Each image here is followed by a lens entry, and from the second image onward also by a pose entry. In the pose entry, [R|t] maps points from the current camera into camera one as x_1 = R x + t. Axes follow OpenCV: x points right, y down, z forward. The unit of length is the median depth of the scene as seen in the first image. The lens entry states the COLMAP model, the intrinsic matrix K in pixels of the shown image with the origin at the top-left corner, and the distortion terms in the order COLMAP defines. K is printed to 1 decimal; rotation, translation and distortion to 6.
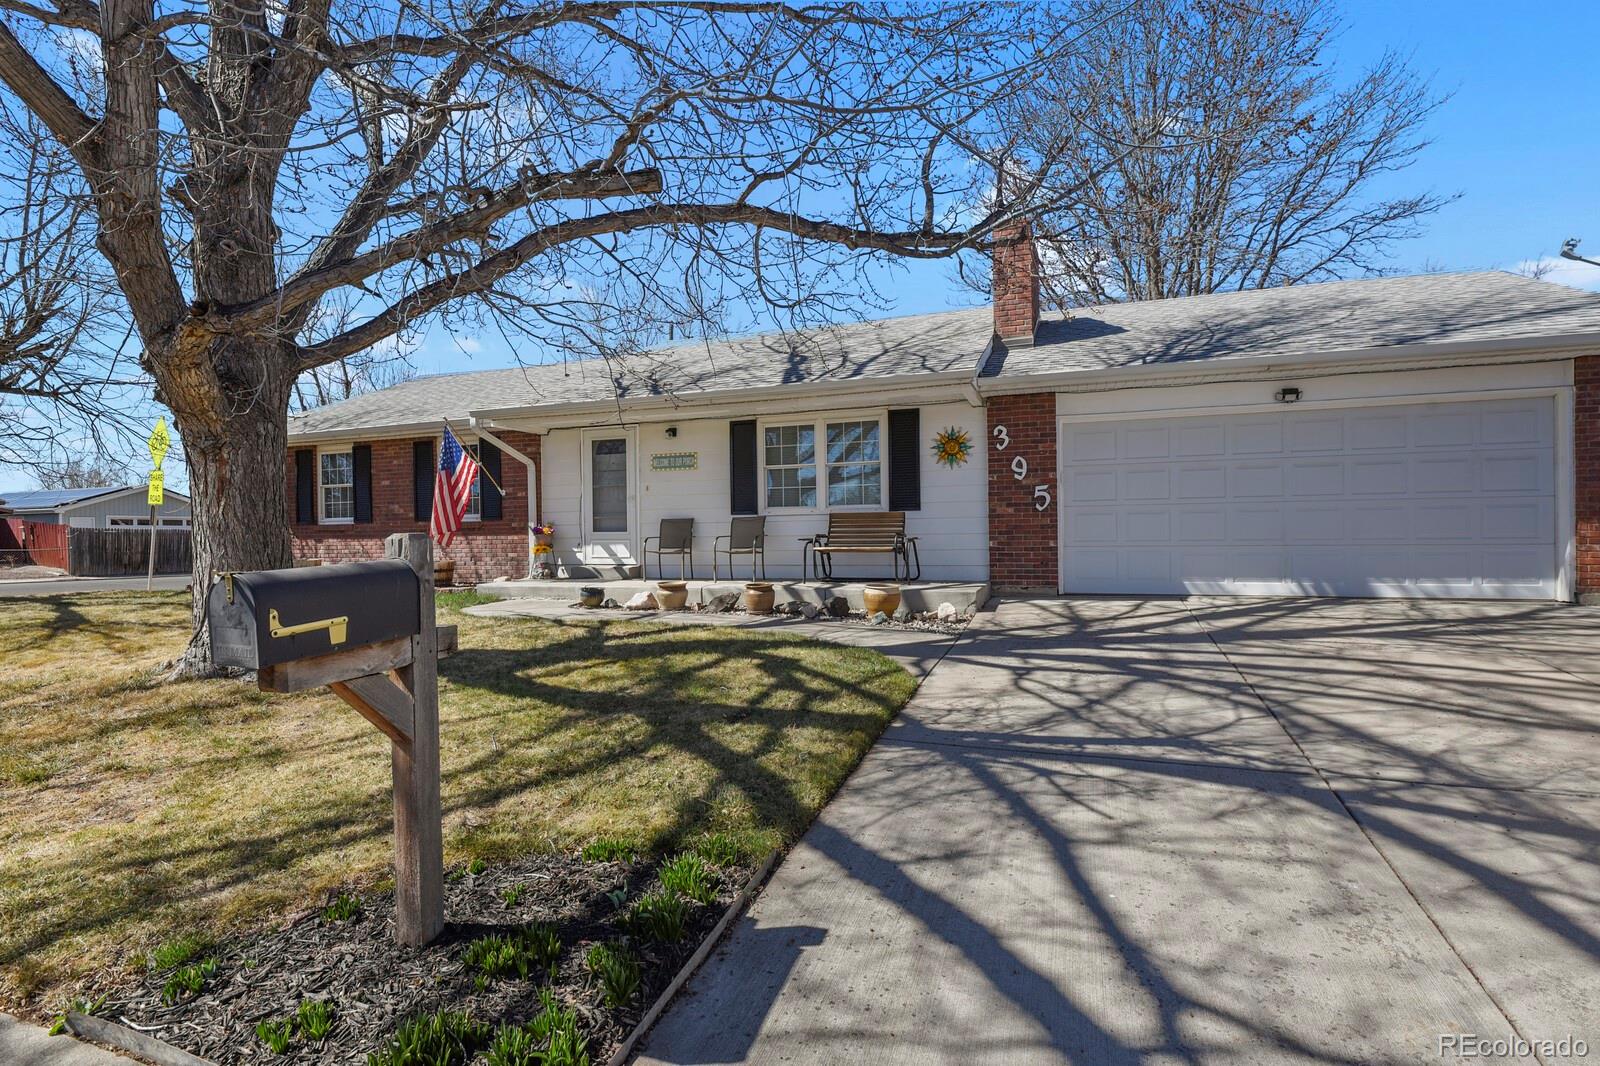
lens RADIAL K [[785.3, 0, 806.5], [0, 785.3, 537.1], [0, 0, 1]] dist [0.000927, -0.010685]
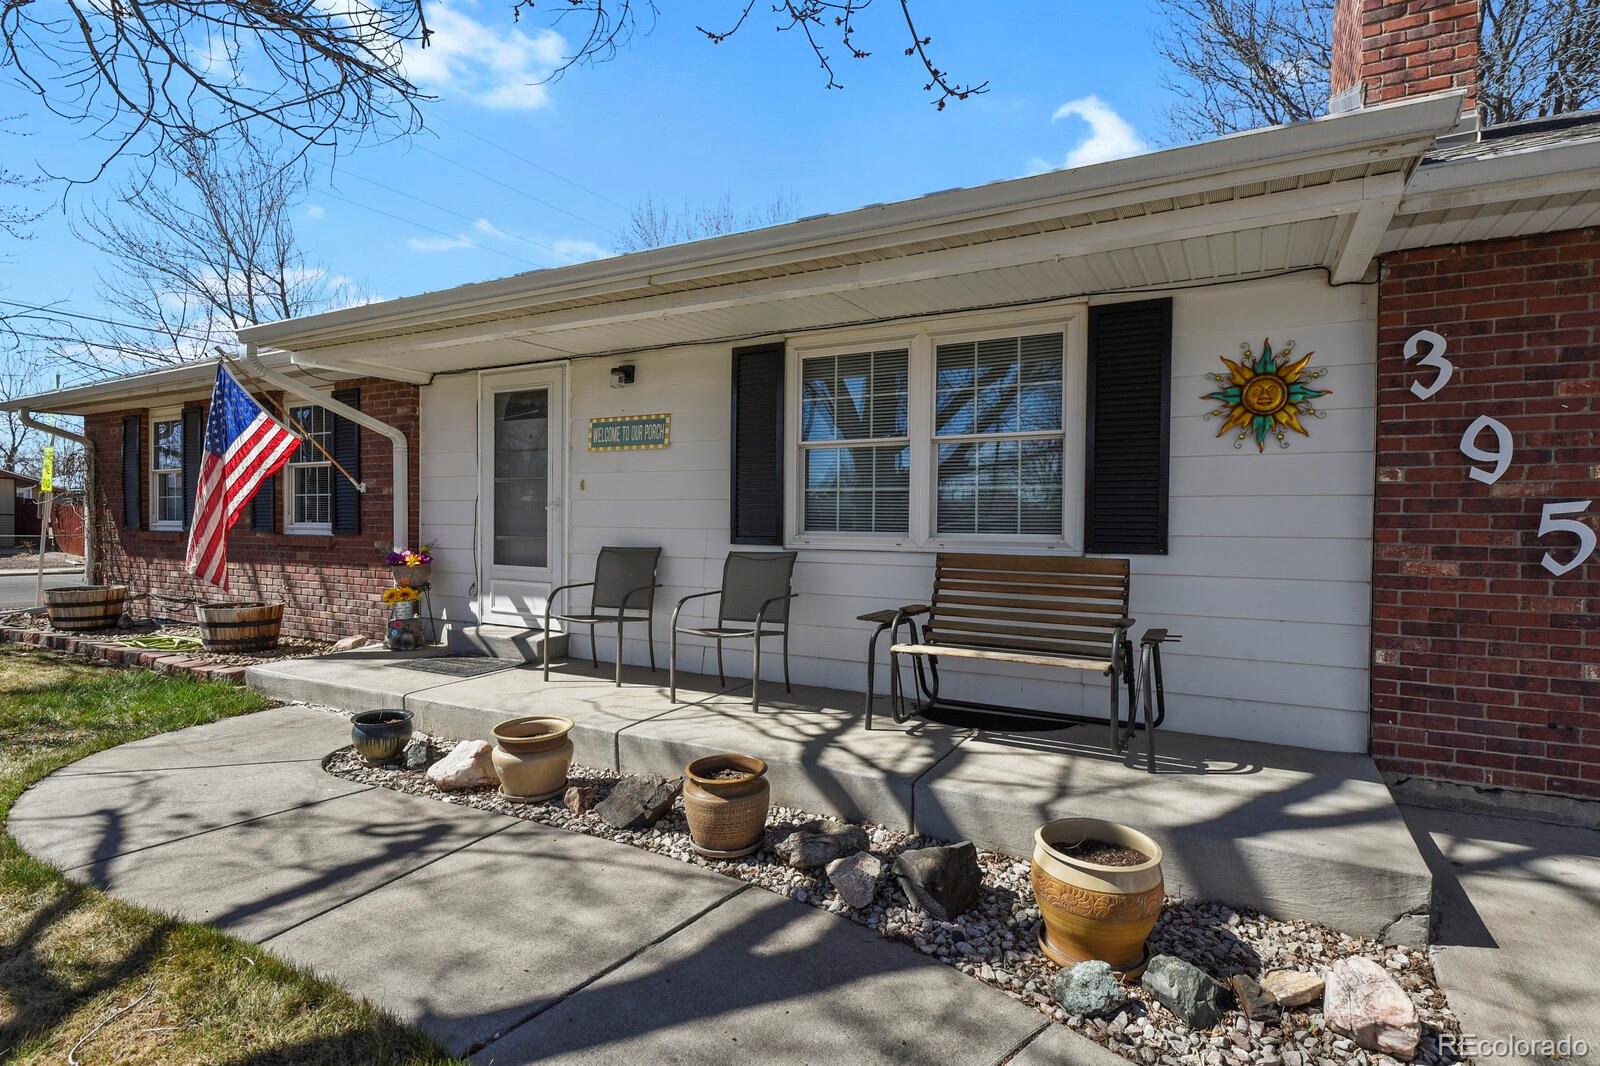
lens RADIAL K [[785.3, 0, 806.5], [0, 785.3, 537.1], [0, 0, 1]] dist [0.000927, -0.010685]
pose [[0.987738, 0.024972, -0.154111, 0.023554], [-0.022002, 0.999539, 0.020944, -0.044702], [0.154563, -0.017297, 0.987832, 0.545807]]
